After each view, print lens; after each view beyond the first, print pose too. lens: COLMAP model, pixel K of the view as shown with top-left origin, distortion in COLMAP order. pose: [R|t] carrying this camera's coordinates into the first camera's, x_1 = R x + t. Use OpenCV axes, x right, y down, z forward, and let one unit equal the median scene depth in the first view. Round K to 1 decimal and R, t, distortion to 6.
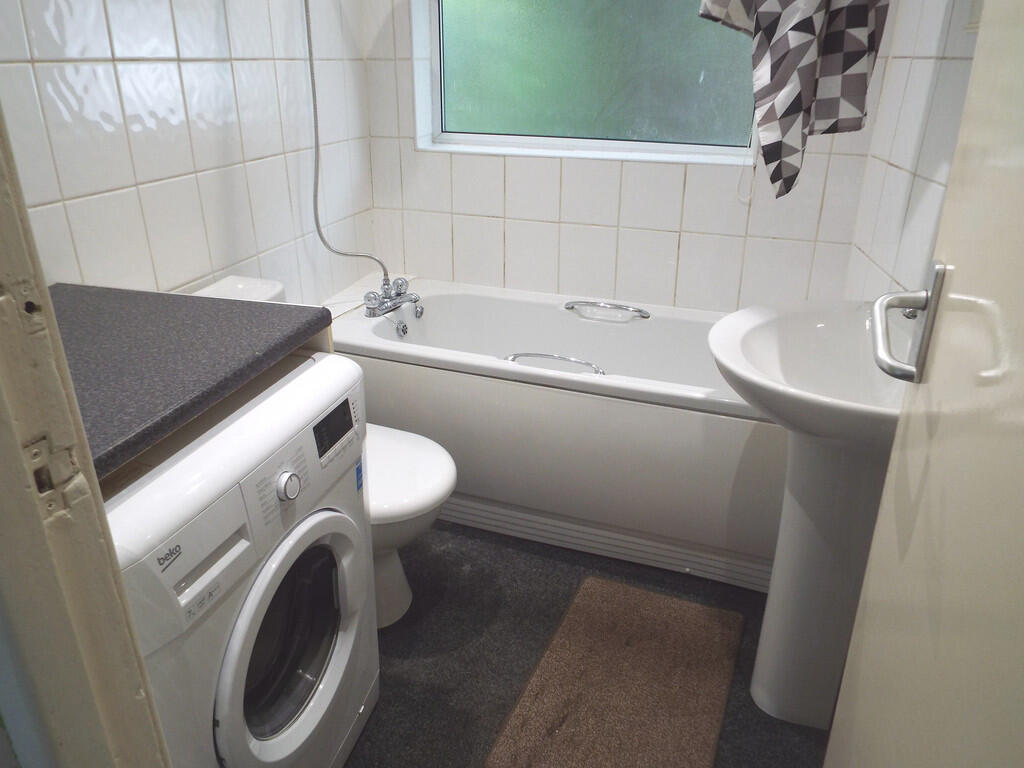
lens RADIAL K [[746.8, 0, 515.7], [0, 746.8, 386.6], [0, 0, 1]] dist [-0.022692, 0.000933]
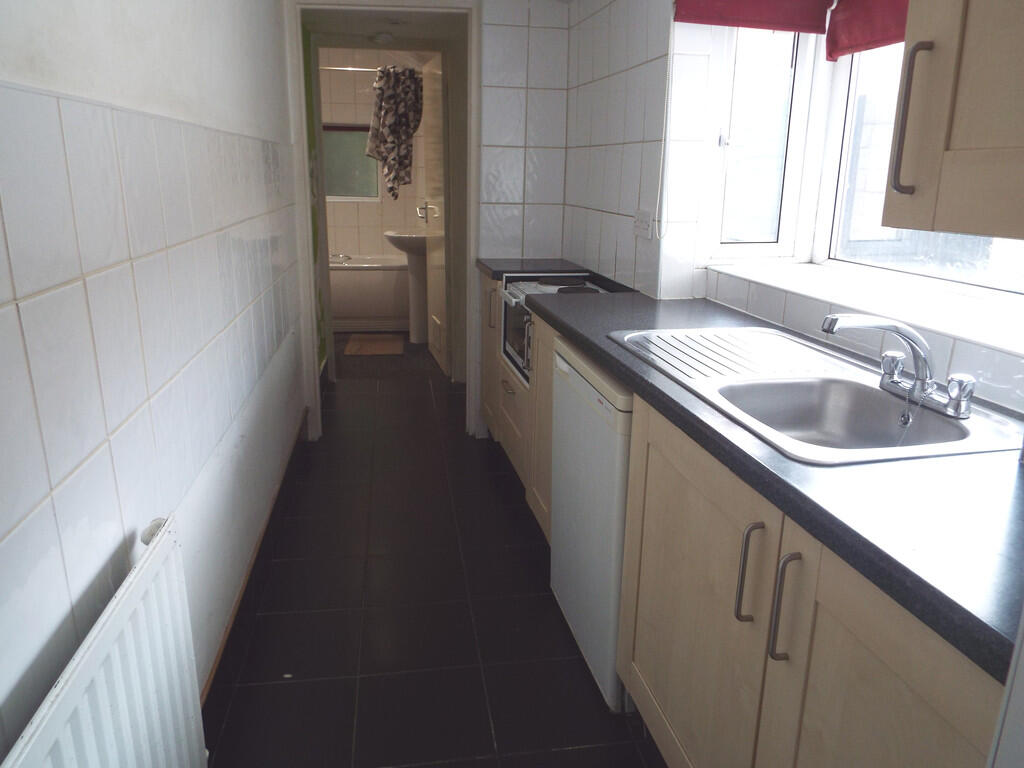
lens RADIAL K [[746.8, 0, 513.4], [0, 746.8, 382.0], [0, 0, 1]] dist [-0.022692, 0.000933]
pose [[0.860290, -0.124109, 0.494467, -1.213795], [0.183185, 0.980391, -0.072637, 1.125140], [-0.475756, 0.153068, 0.866156, -2.654926]]
